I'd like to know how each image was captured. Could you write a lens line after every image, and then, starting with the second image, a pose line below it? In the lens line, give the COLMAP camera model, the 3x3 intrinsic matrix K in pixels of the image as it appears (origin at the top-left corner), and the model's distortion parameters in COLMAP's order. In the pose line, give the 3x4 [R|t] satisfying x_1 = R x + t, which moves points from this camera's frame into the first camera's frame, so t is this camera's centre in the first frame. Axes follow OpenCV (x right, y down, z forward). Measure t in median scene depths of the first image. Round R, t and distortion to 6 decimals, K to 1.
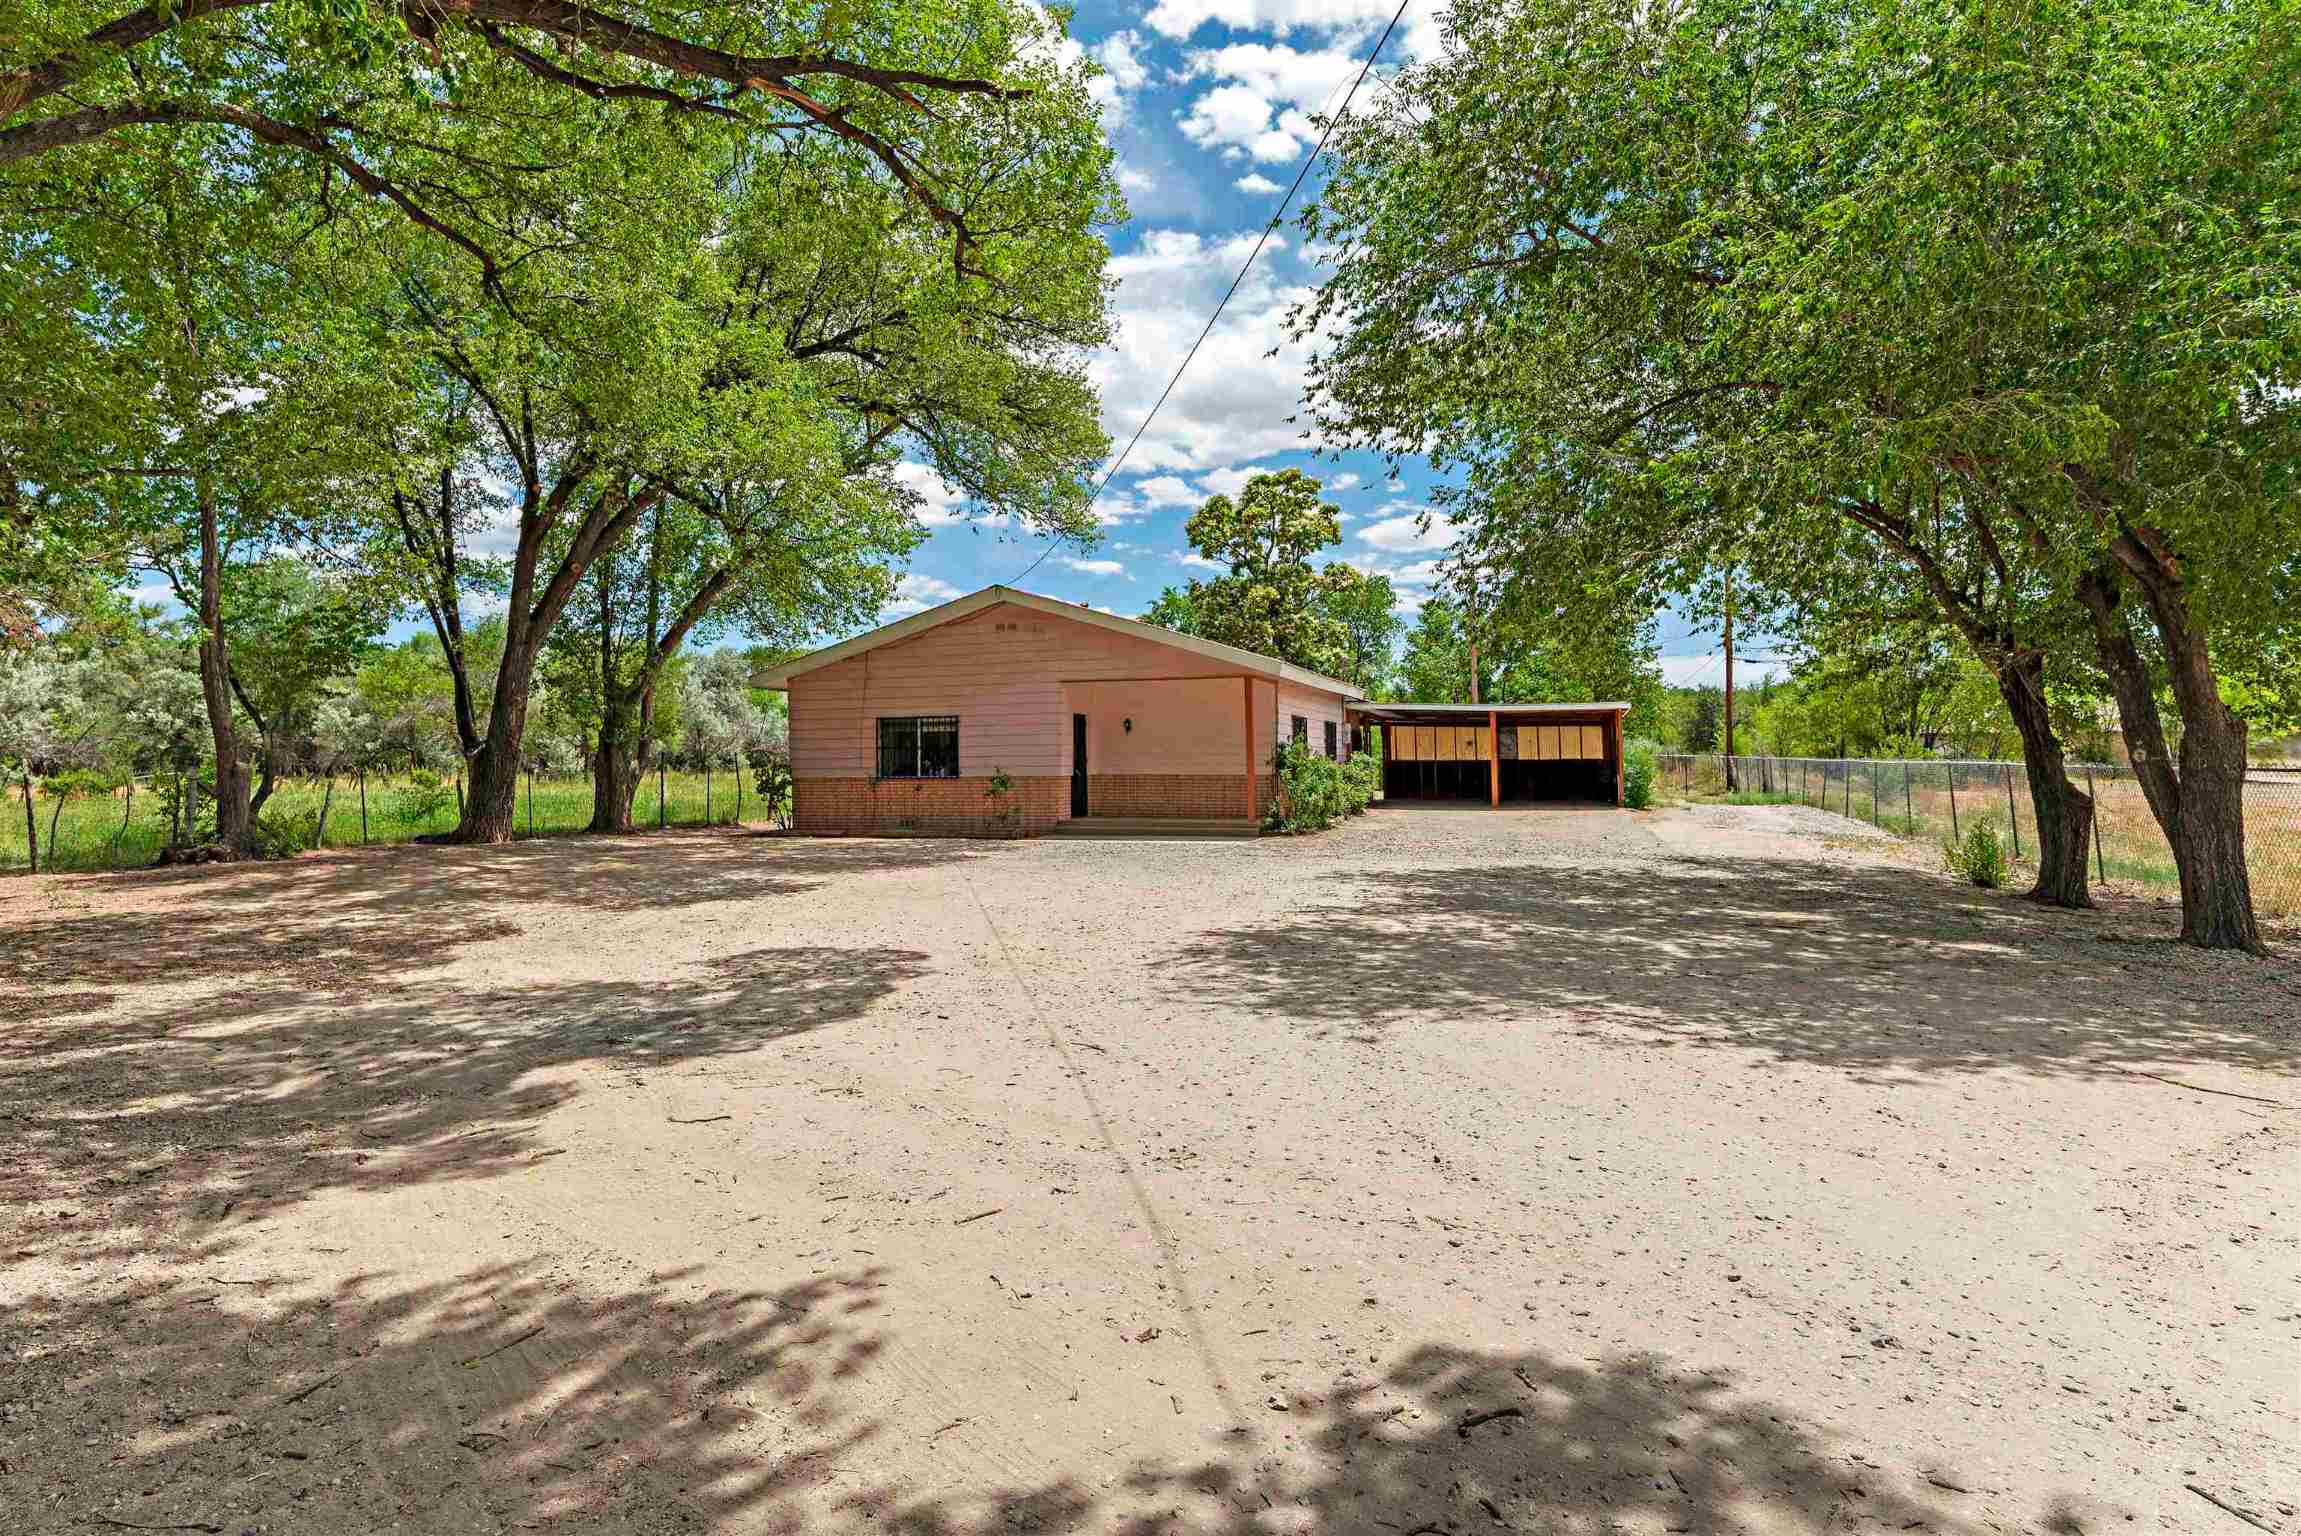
lens RADIAL K [[1185.8, 0, 1147.3], [0, 1185.8, 764.5], [0, 0, 1]] dist [0.000162, -0.000467]
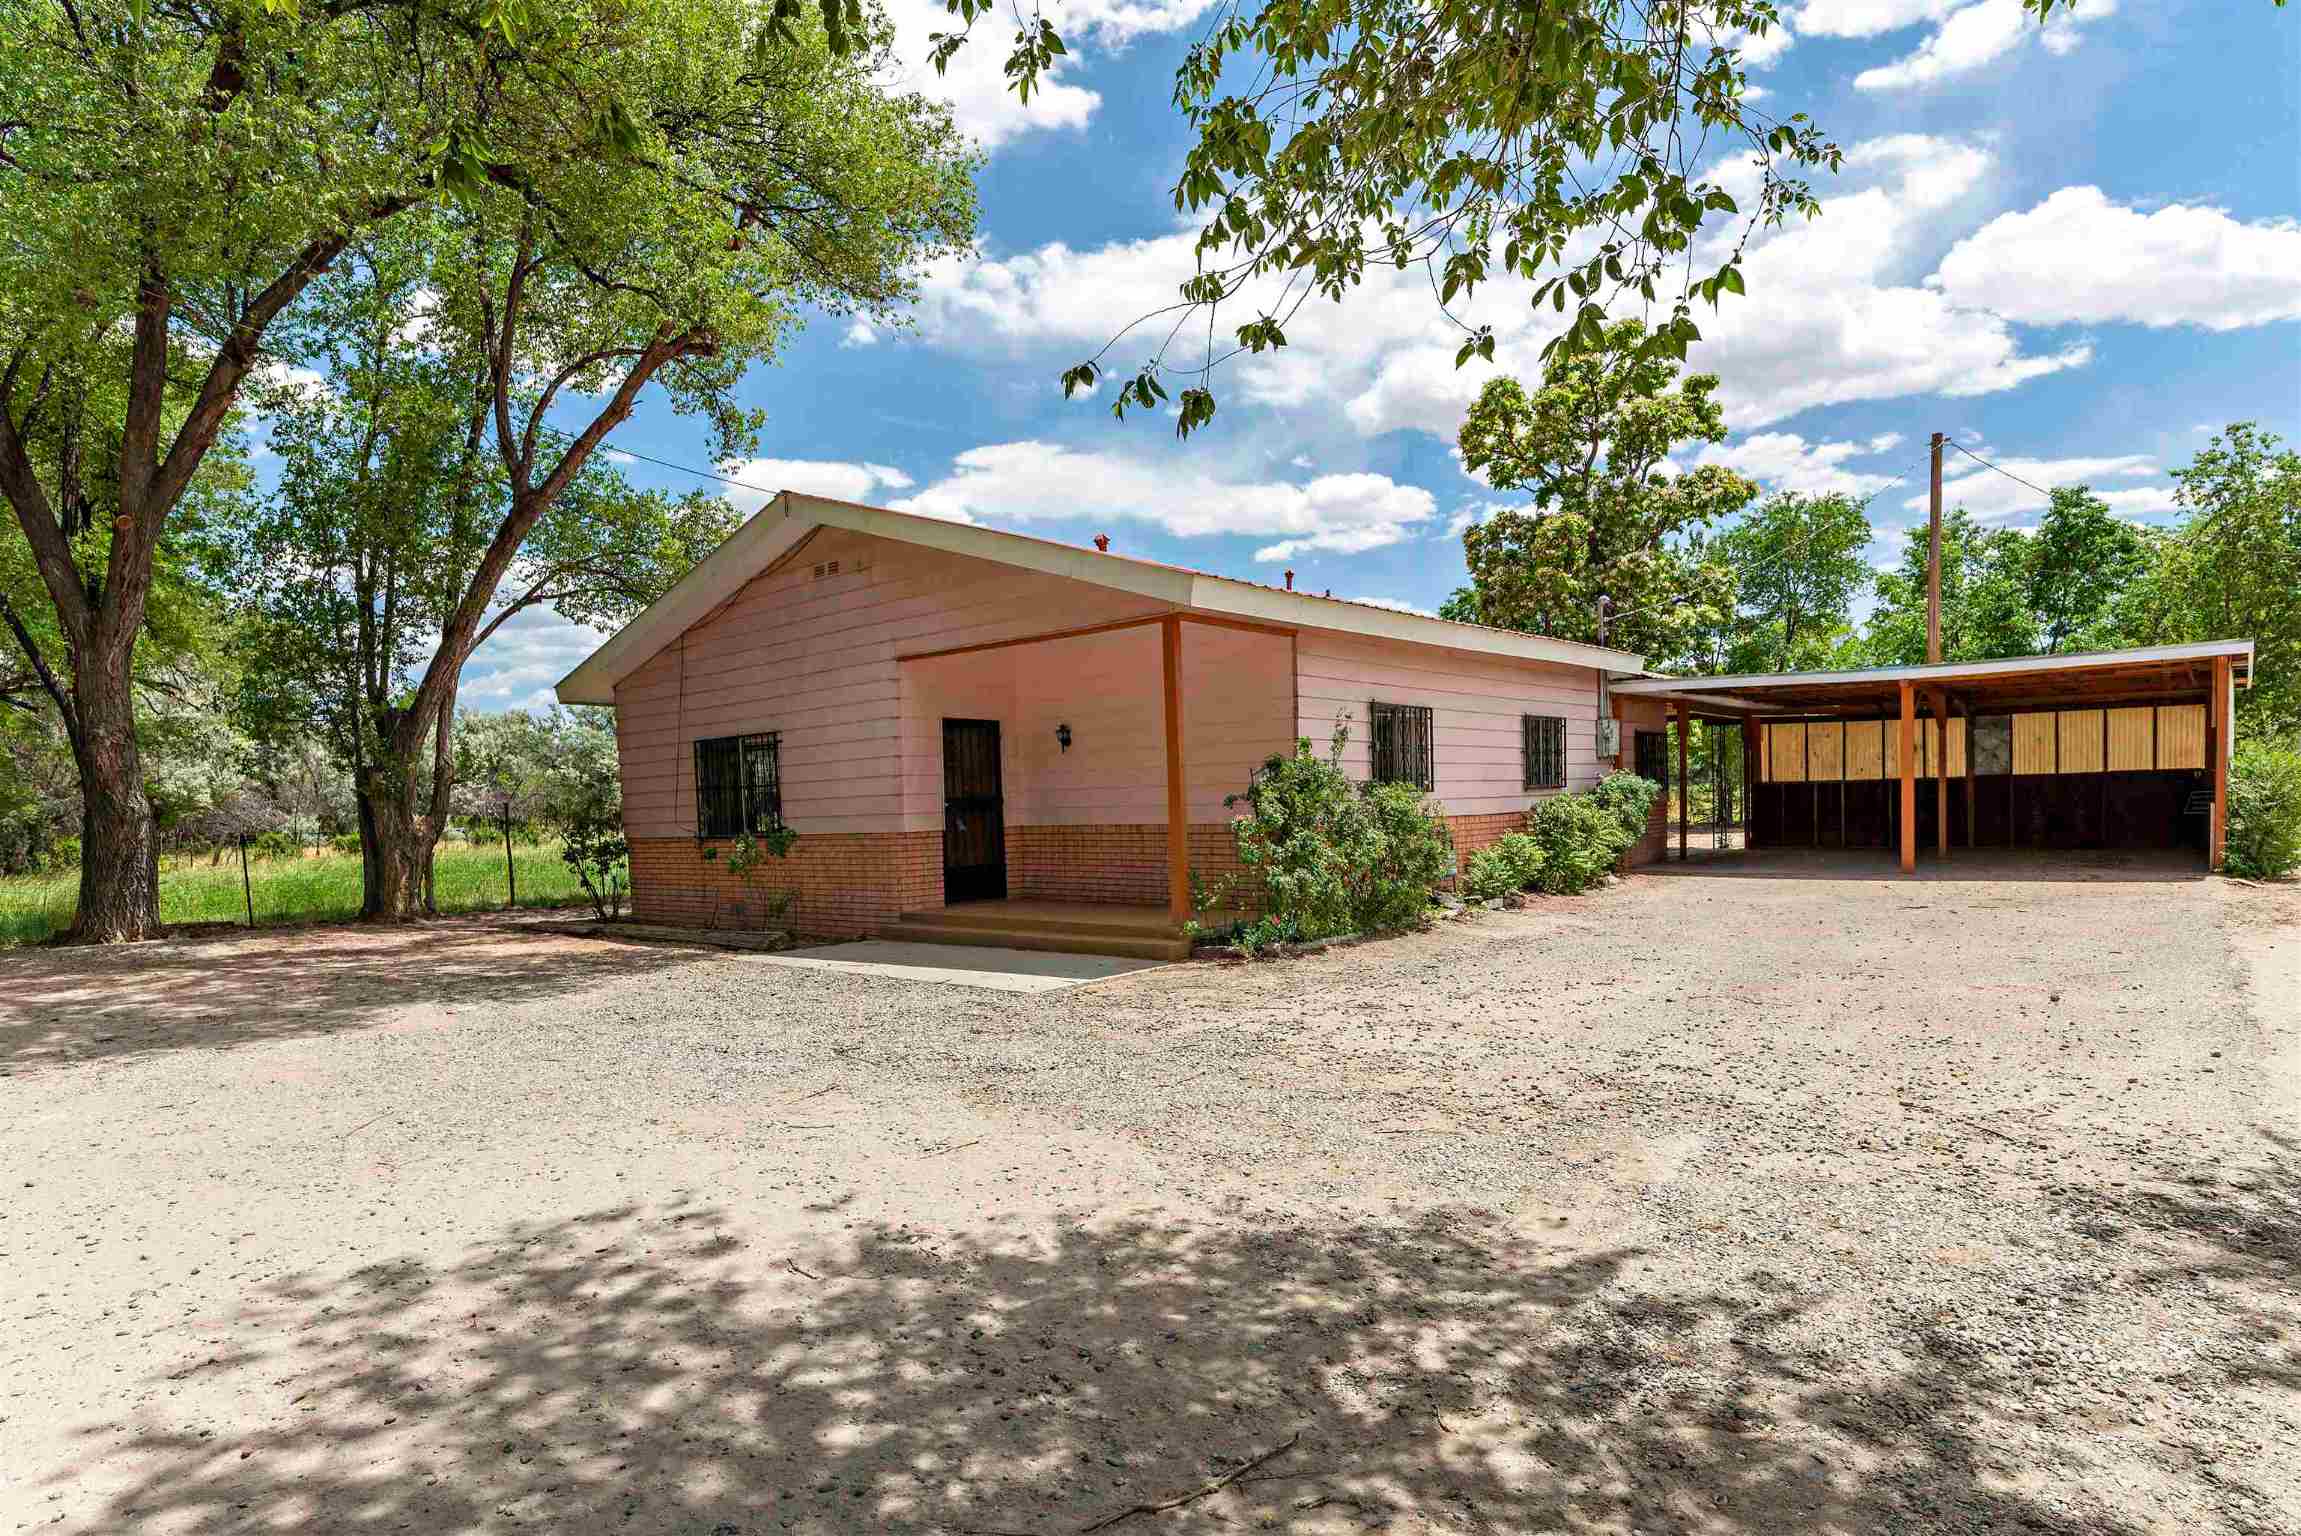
lens RADIAL K [[1205.3, 0, 1150.7], [0, 1205.3, 908.3], [0, 0, 1]] dist [0.000458, 0.000095]
pose [[0.924584, 0.011196, -0.380813, 0.195119], [0.024111, 0.995845, 0.087817, -0.001370], [0.380214, -0.090377, 0.920472, 0.410218]]
